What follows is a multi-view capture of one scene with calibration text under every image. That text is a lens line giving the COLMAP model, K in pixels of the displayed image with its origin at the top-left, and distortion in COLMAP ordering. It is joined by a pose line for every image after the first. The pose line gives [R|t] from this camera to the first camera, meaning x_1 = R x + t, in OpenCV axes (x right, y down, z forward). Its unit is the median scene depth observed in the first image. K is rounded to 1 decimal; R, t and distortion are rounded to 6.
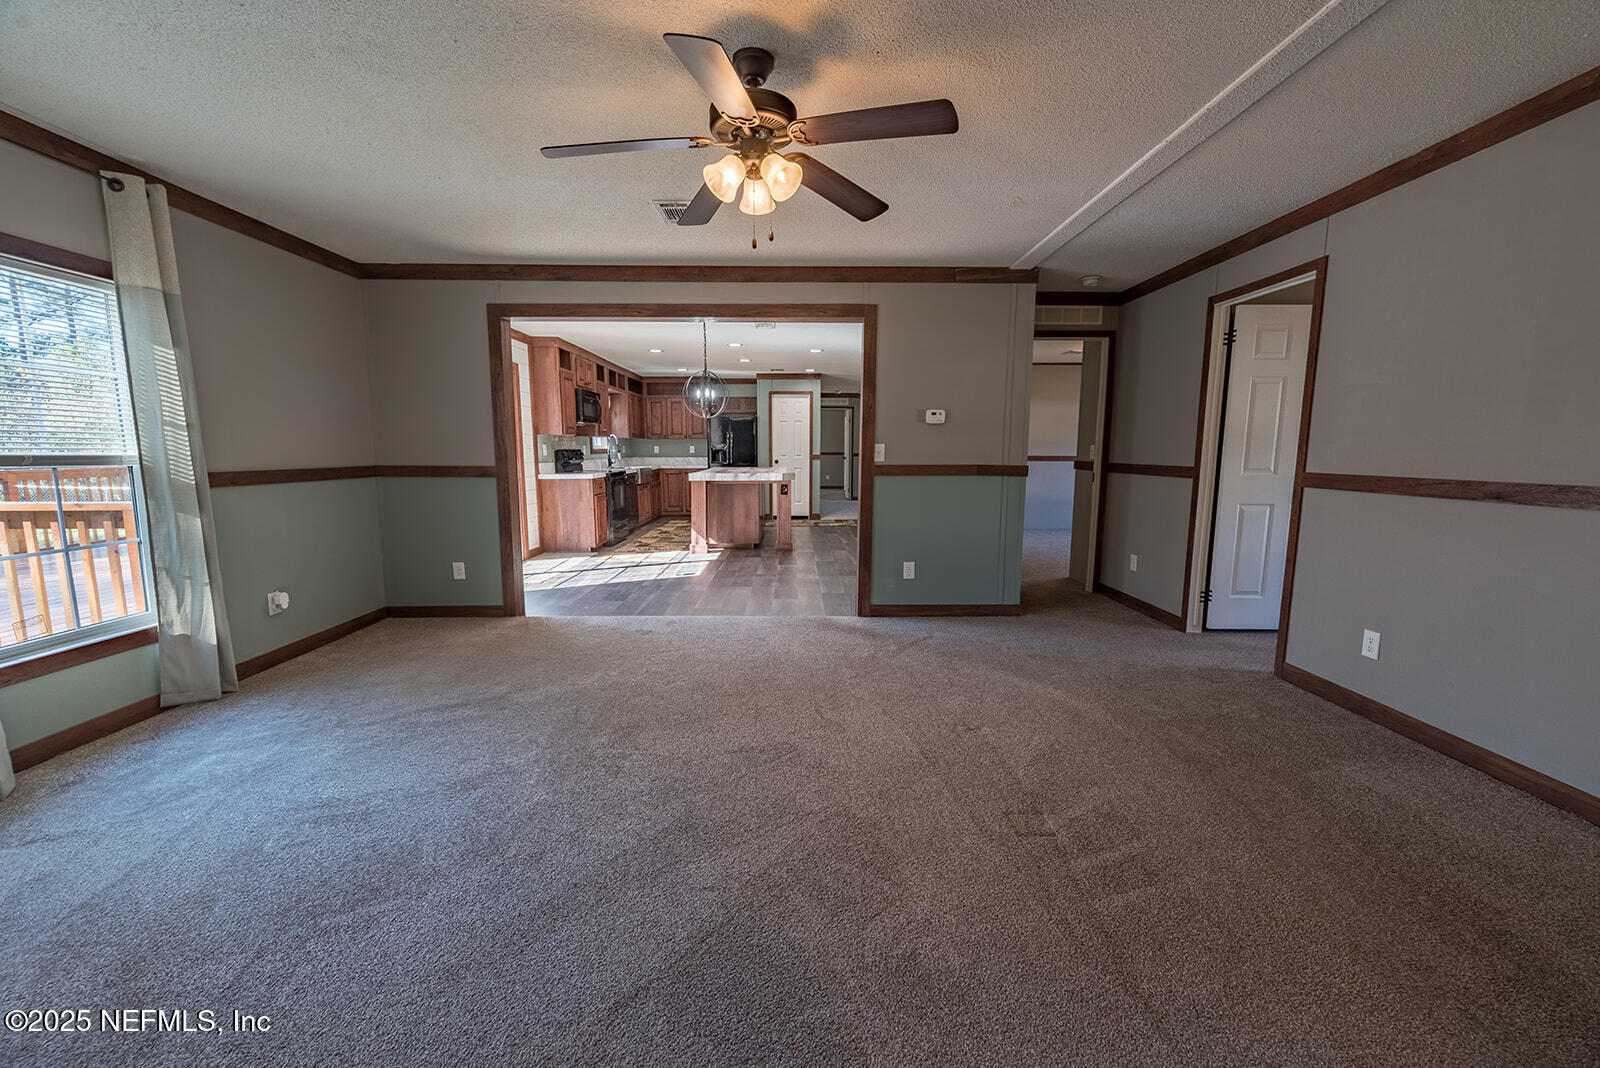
lens RADIAL K [[631.5, 0, 799.3], [0, 631.5, 536.4], [0, 0, 1]] dist [-0.000665, -0.000157]
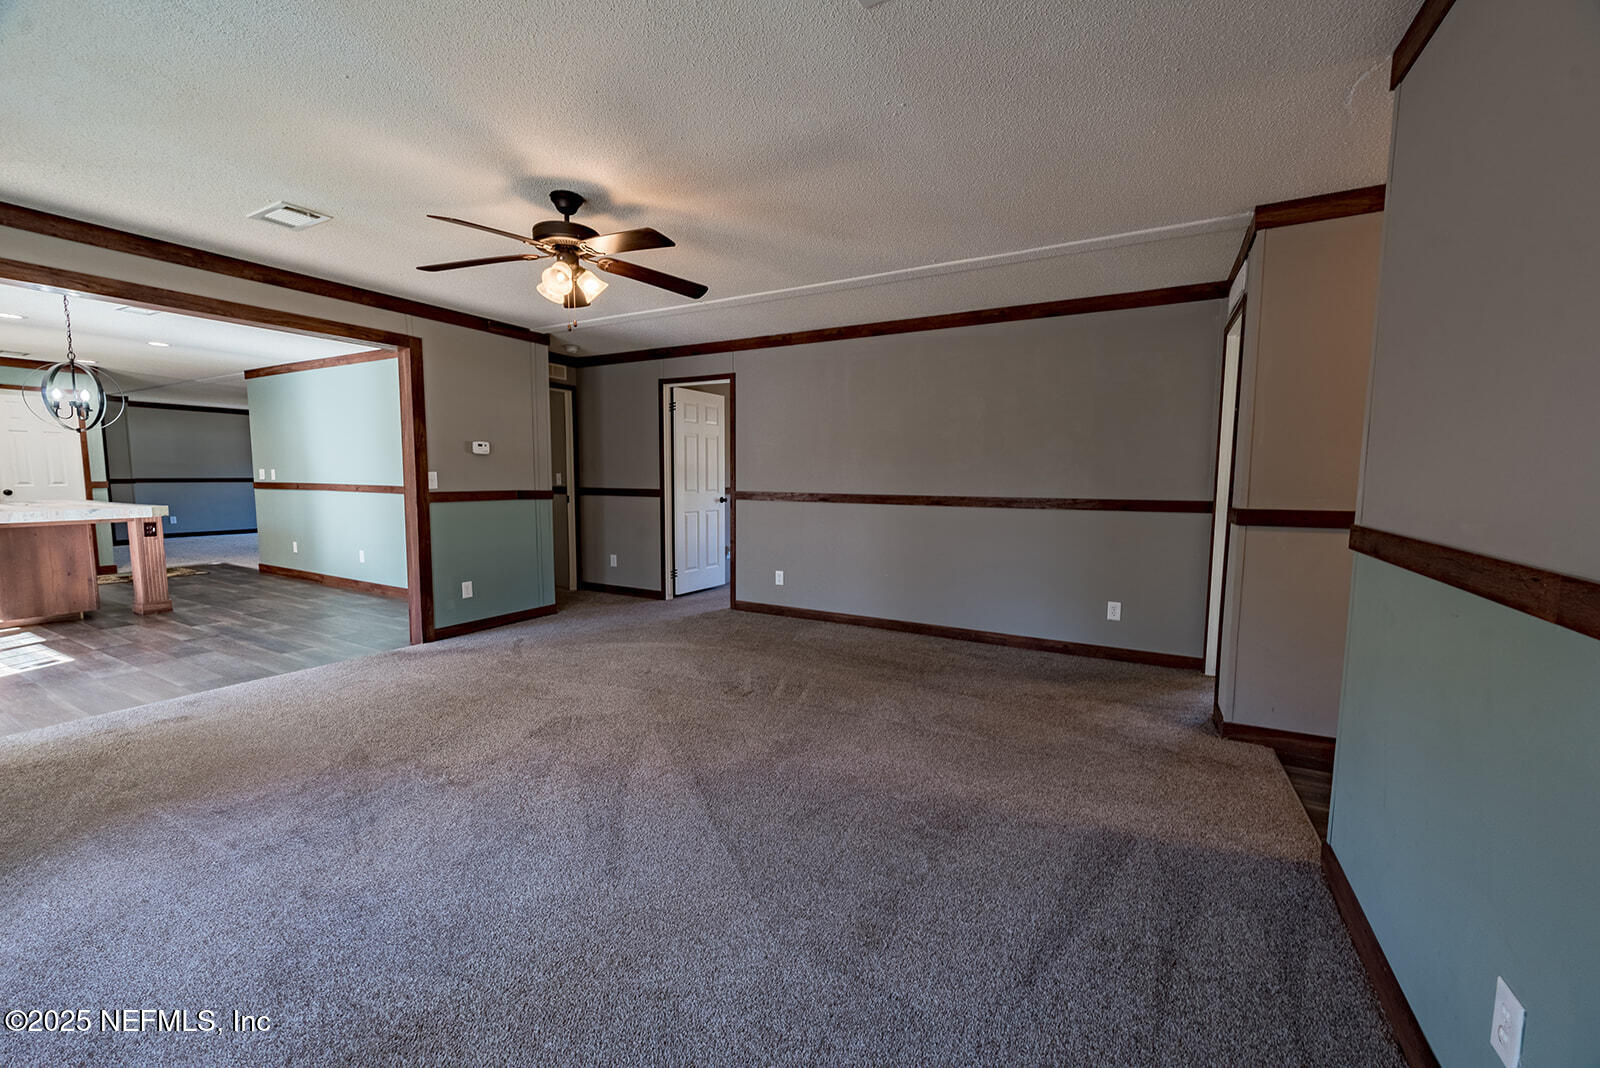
lens RADIAL K [[631.5, 0, 799.3], [0, 631.5, 536.4], [0, 0, 1]] dist [-0.000665, -0.000157]
pose [[0.496539, -0.079053, 0.864407, -0.299658], [0.112591, 0.993297, 0.026164, -0.000359], [-0.860681, 0.084333, 0.502111, -0.017669]]
